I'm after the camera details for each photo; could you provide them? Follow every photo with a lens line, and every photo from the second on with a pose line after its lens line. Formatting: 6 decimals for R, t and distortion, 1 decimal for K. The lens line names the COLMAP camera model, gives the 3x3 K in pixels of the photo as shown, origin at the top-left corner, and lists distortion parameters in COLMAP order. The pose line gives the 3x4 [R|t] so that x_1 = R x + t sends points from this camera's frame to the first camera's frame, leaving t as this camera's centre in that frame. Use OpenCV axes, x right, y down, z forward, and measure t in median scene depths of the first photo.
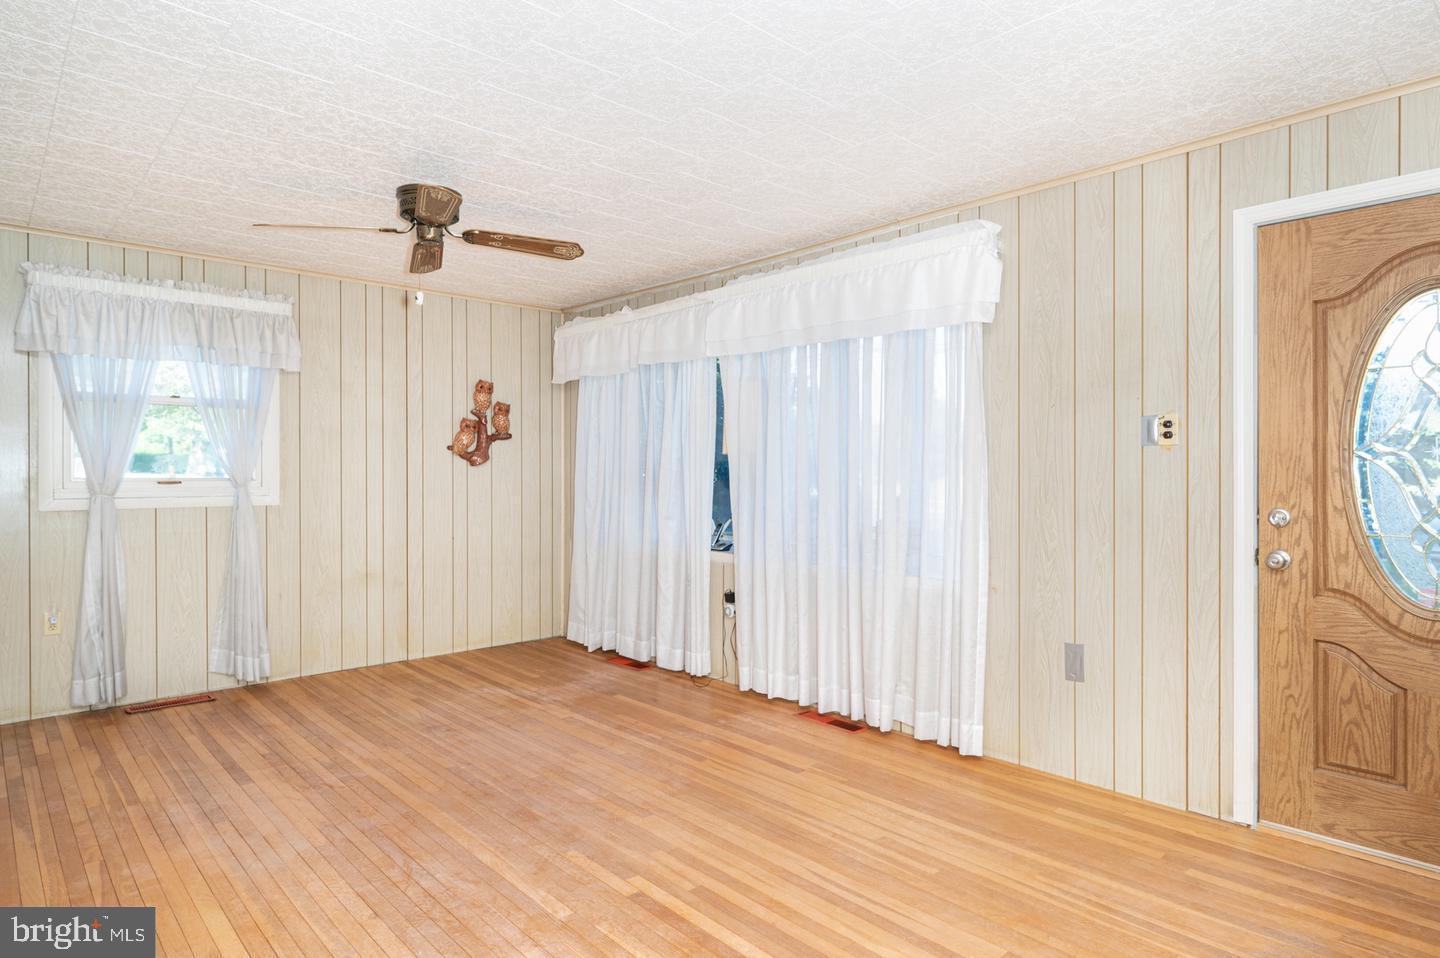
lens RADIAL K [[824.3, 0, 714.2], [0, 824.3, 468.5], [0, 0, 1]] dist [-0.003454, -0.001727]
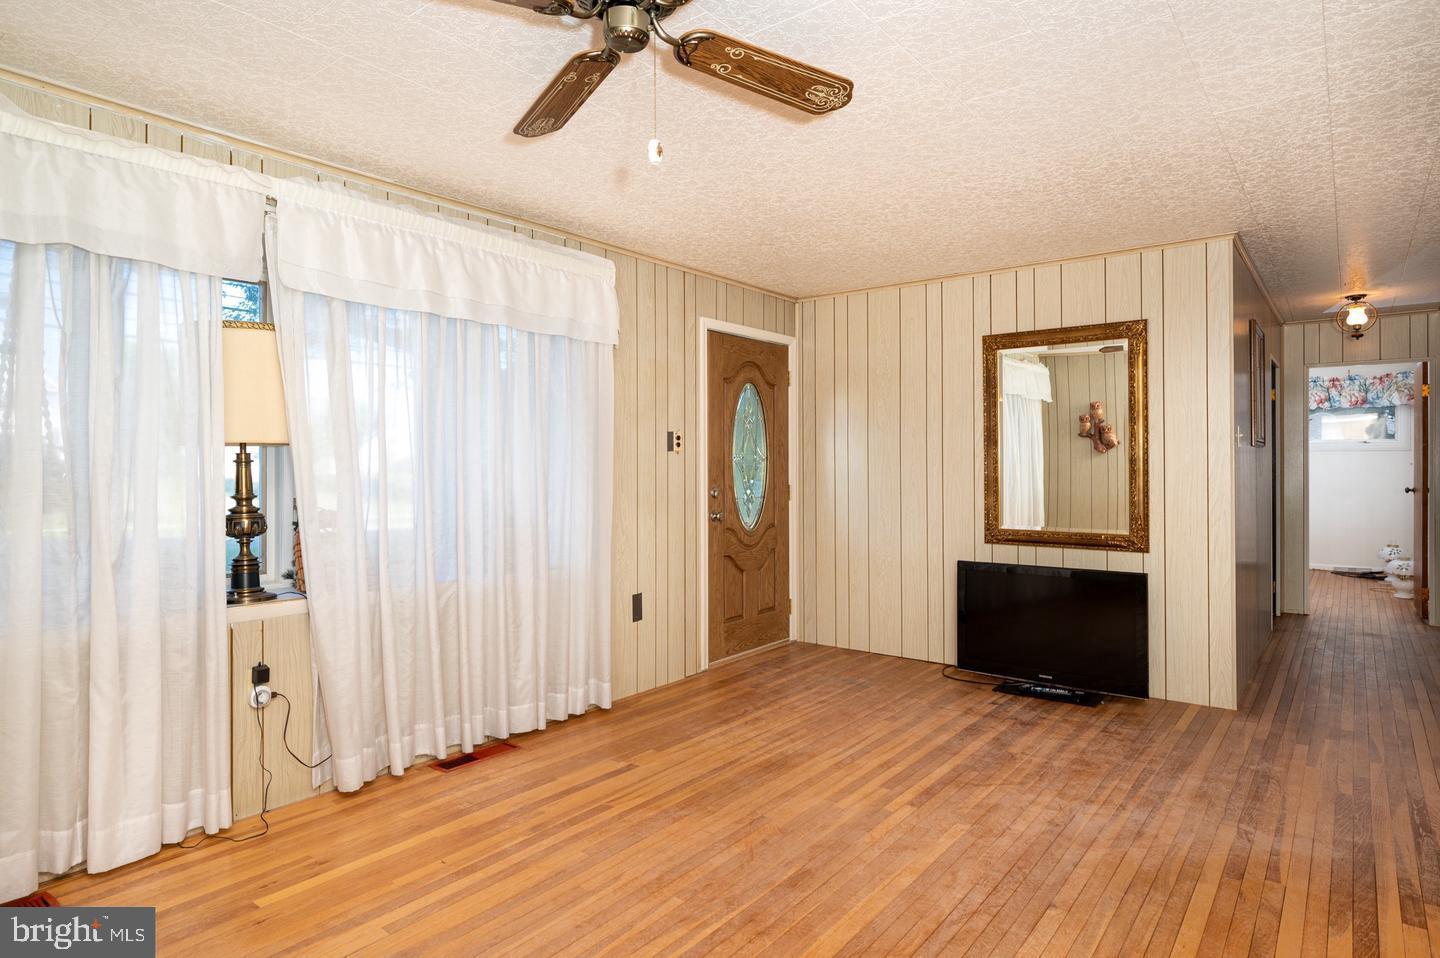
lens RADIAL K [[824.3, 0, 714.2], [0, 824.3, 468.5], [0, 0, 1]] dist [-0.003454, -0.001727]
pose [[-0.170765, -0.000953, 0.985311, -1.040170], [0.005264, 0.999984, 0.001880, 0.001479], [-0.985298, 0.005508, -0.170757, 1.228333]]
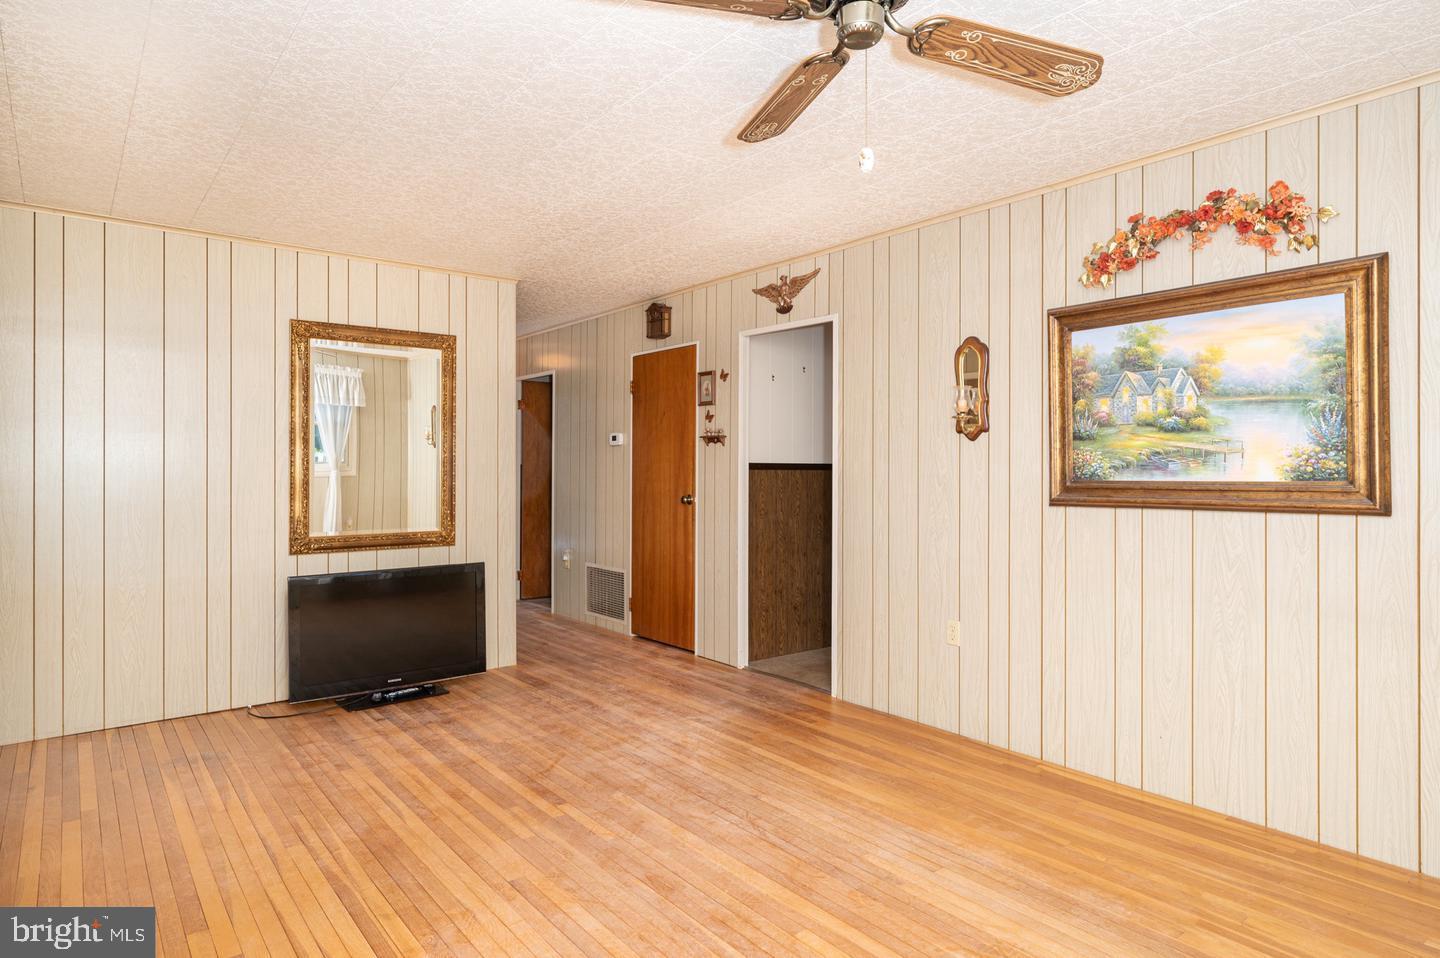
lens RADIAL K [[811.7, 0, 730.1], [0, 811.7, 474.0], [0, 0, 1]] dist [-0.000488, -0.000250]
pose [[-0.998745, 0.001642, 0.050055, -0.339677], [0.002145, 0.999948, 0.009989, 0.001525], [-0.050036, 0.010084, -0.998697, 1.808859]]
